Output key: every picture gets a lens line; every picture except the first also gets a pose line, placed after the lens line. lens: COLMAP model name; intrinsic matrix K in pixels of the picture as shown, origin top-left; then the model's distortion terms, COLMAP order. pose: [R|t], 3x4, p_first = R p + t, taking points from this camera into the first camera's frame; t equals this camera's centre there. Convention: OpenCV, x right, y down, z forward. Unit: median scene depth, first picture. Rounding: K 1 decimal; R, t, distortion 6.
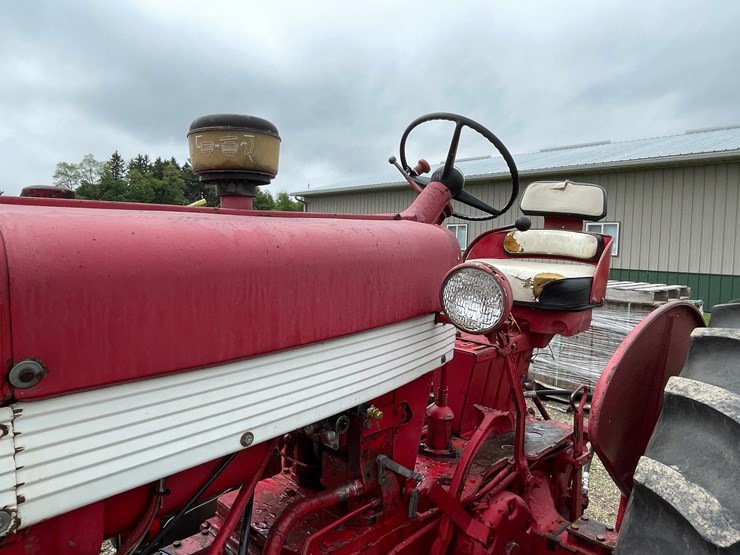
lens RADIAL K [[503.5, 0, 363.2], [0, 503.5, 270.1], [0, 0, 1]] dist [-0.001716, -0.000788]
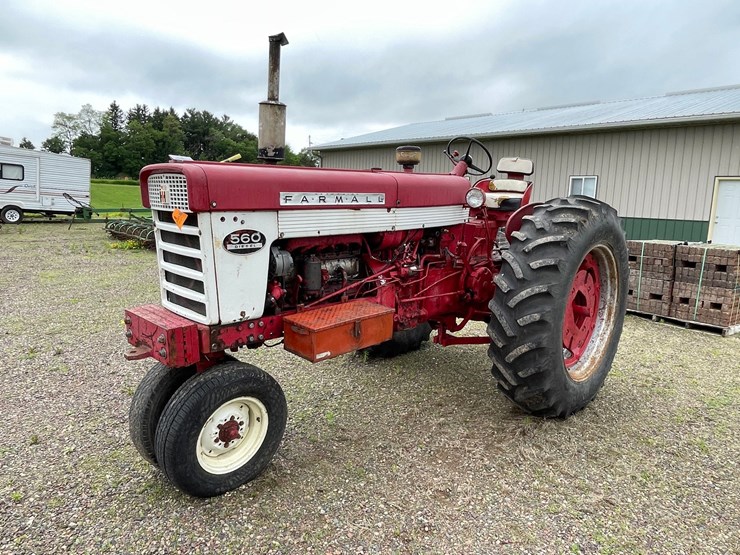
lens RADIAL K [[503.5, 0, 368.7], [0, 503.5, 275.9], [0, 0, 1]] dist [0.000519, -0.003160]
pose [[0.999923, 0.000682, 0.012373, -0.126991], [-0.001951, 0.994698, 0.102820, 0.053039], [-0.012237, -0.102836, 0.994623, -0.569576]]
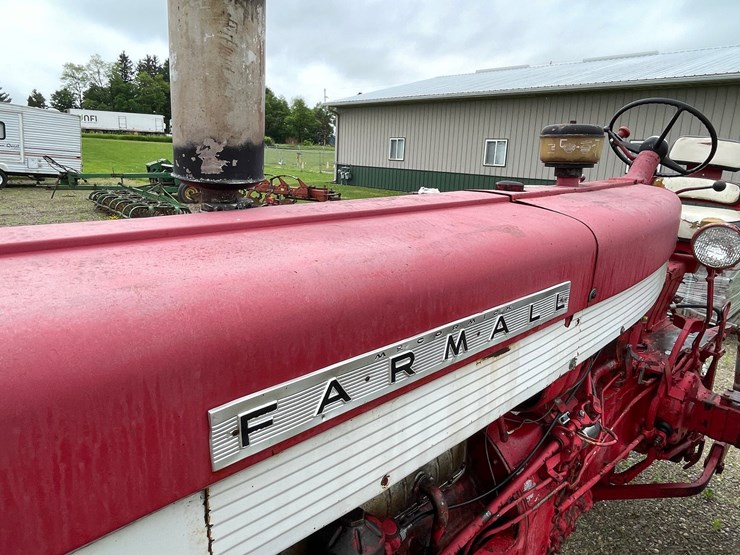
lens RADIAL K [[503.0, 0, 373.0], [0, 503.0, 272.9], [0, 0, 1]] dist [-0.002195, -0.003607]
pose [[0.999884, 0.013544, -0.007040, -0.181653], [-0.012053, 0.983540, 0.180287, -0.028152], [0.009366, -0.180181, 0.983589, -0.116965]]
